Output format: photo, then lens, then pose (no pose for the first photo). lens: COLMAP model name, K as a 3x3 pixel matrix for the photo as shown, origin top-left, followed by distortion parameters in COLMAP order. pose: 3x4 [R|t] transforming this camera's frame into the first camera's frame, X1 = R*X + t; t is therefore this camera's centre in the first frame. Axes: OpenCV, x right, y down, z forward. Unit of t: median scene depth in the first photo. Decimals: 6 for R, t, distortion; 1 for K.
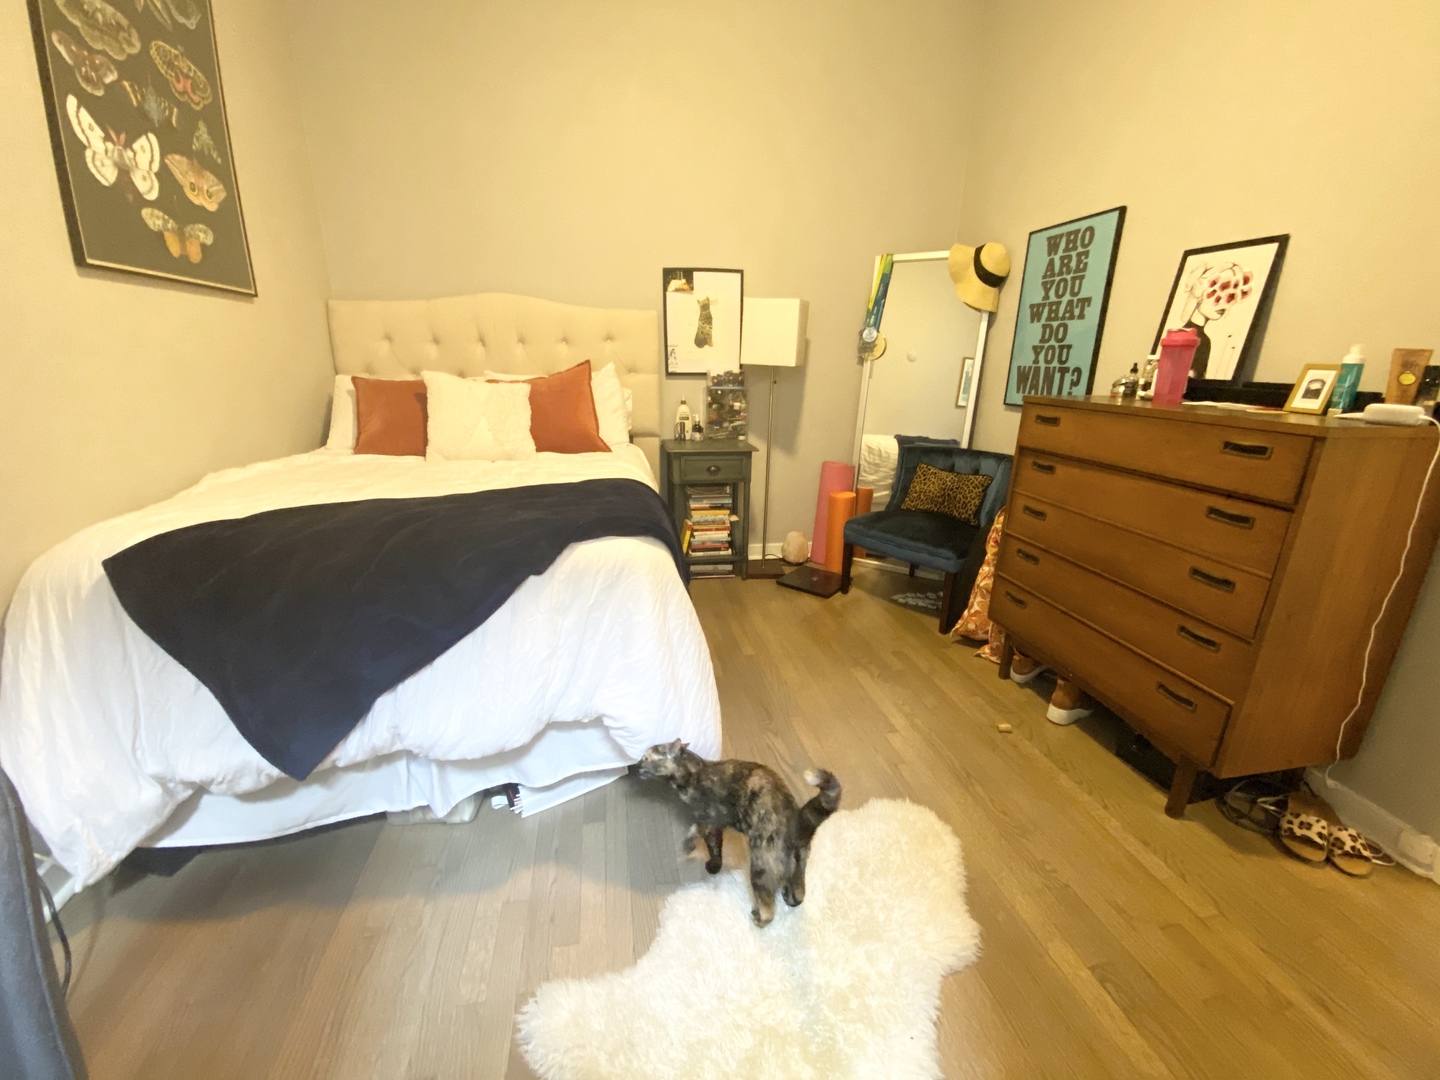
lens RADIAL K [[580.1, 0, 715.4], [0, 580.1, 543.3], [0, 0, 1]] dist [0.002839, -0.013352]
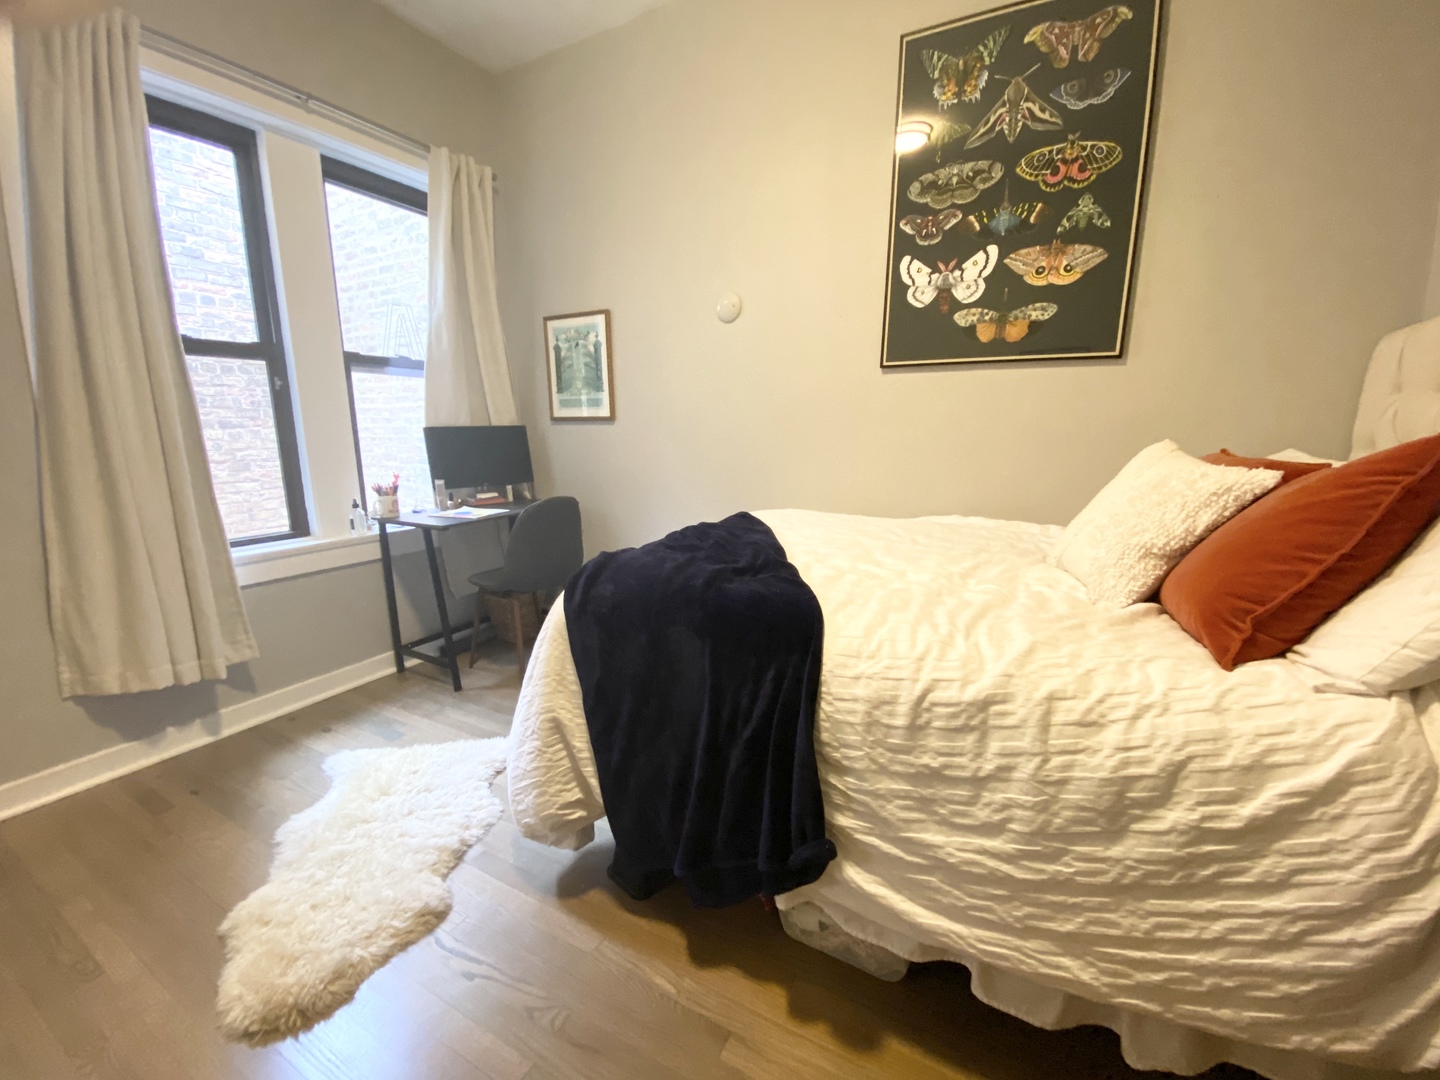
lens RADIAL K [[580.1, 0, 715.4], [0, 580.1, 543.3], [0, 0, 1]] dist [0.002839, -0.013352]
pose [[-0.646580, 0.135808, -0.750660, 0.302996], [-0.238693, 0.898597, 0.368170, -0.321513], [0.724541, 0.417229, -0.548599, 1.067297]]
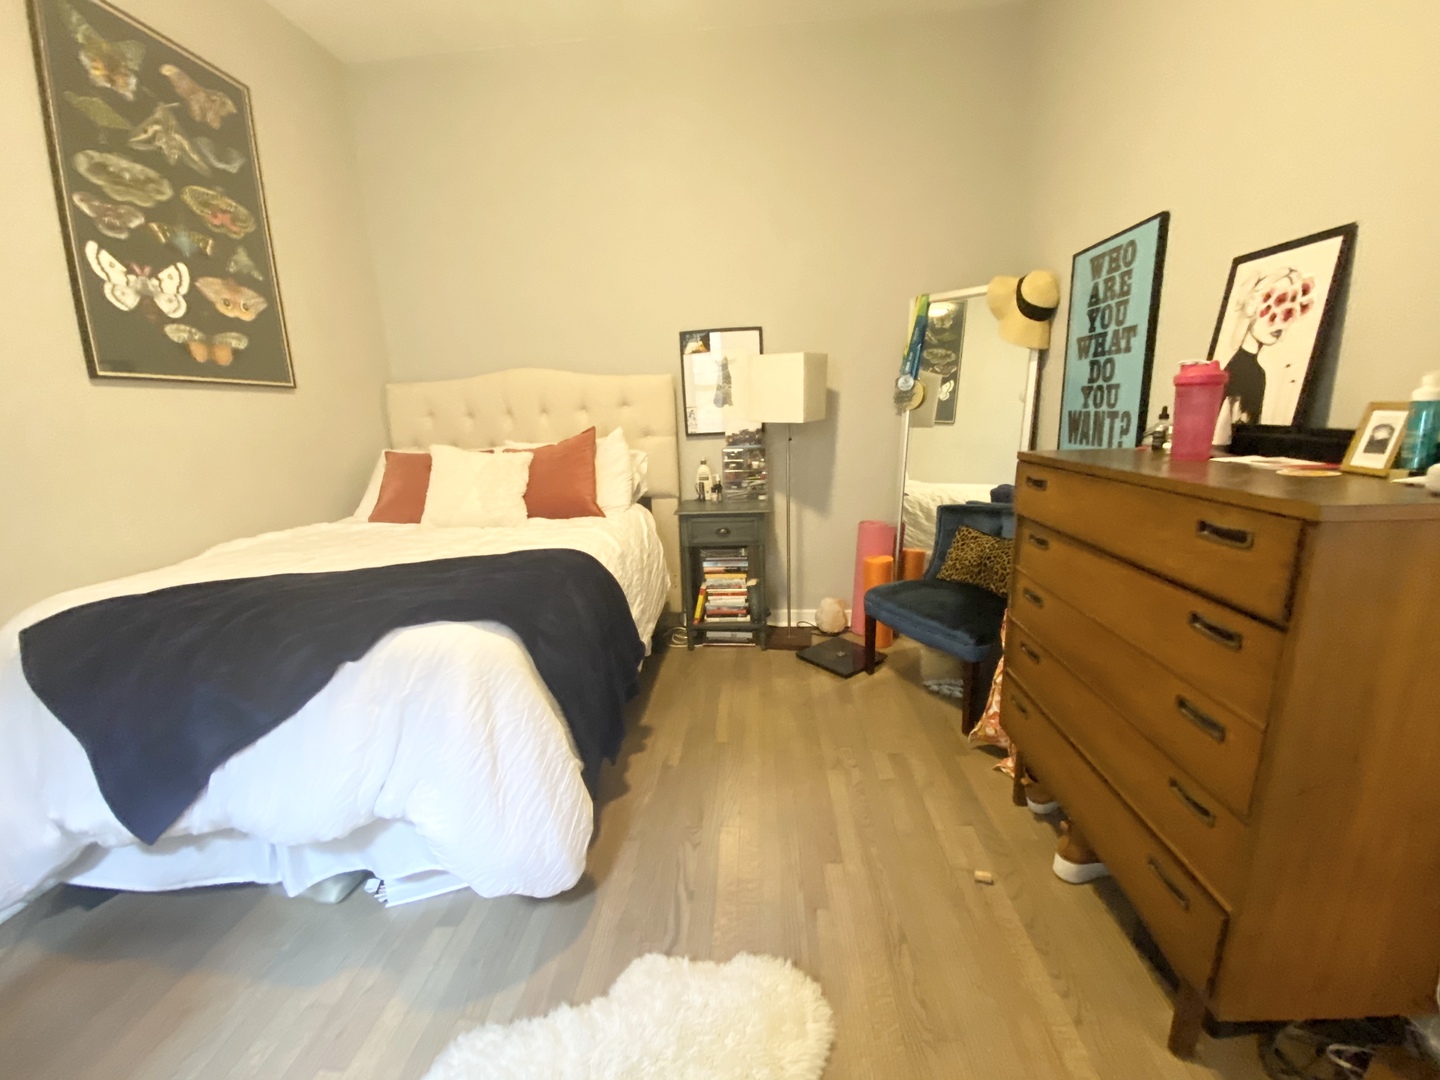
lens RADIAL K [[579.1, 0, 720.0], [0, 579.1, 540.0], [0, 0, 1]] dist [0.014856, -0.017186]
pose [[0.967692, 0.006485, -0.252052, 0.299218], [-0.027654, 0.996368, -0.080535, -0.048586], [0.250615, 0.084904, 0.964357, 0.105691]]
